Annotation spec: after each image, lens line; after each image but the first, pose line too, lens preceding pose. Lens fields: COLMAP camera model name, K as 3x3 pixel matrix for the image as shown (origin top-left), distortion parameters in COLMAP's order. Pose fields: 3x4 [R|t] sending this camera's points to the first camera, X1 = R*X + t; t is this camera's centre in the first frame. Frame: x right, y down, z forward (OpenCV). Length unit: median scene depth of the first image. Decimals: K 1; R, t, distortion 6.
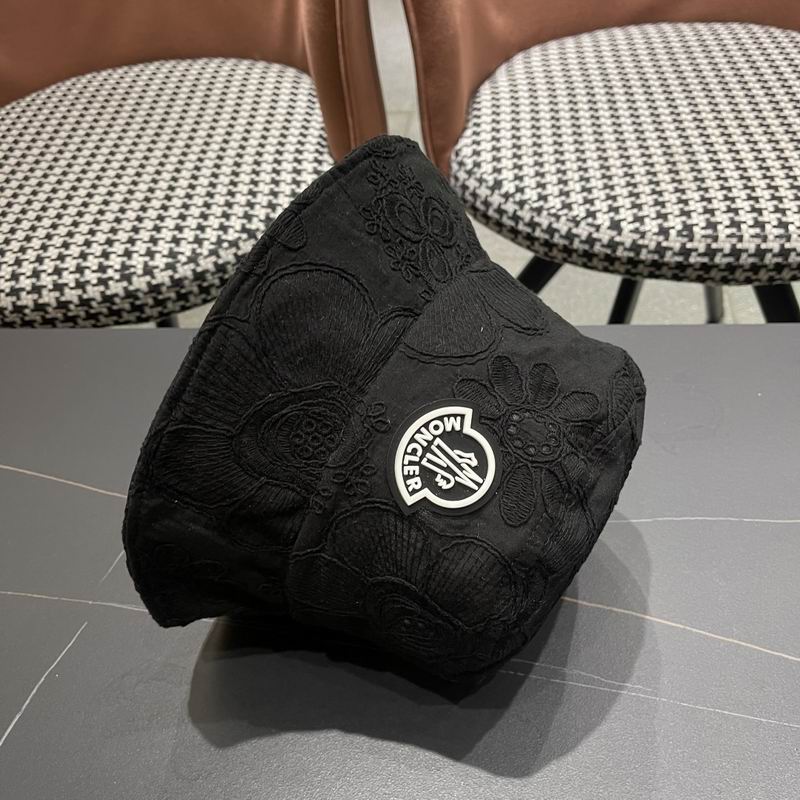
lens RADIAL K [[851.7, 0, 405.6], [0, 851.7, 400.9], [0, 0, 1]] dist [0.015831, 0.000000]
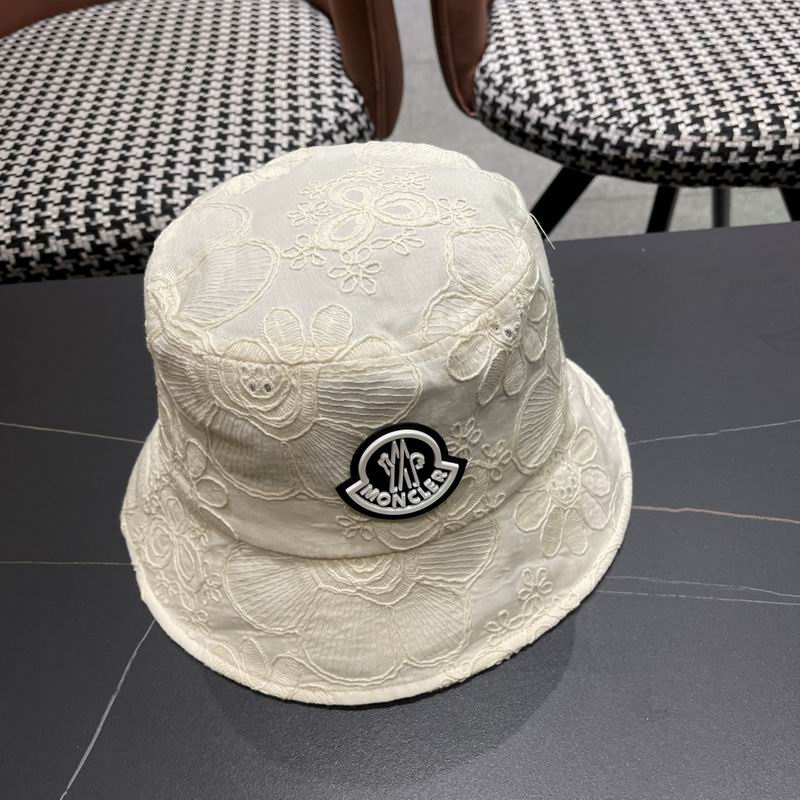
lens RADIAL K [[851.7, 0, 410.5], [0, 851.7, 406.5], [0, 0, 1]] dist [0.015831, 0.000000]
pose [[0.995201, -0.075987, 0.061653, -0.116318], [0.074286, 0.996803, 0.029426, 0.045920], [-0.063692, -0.024704, 0.997664, 0.081790]]
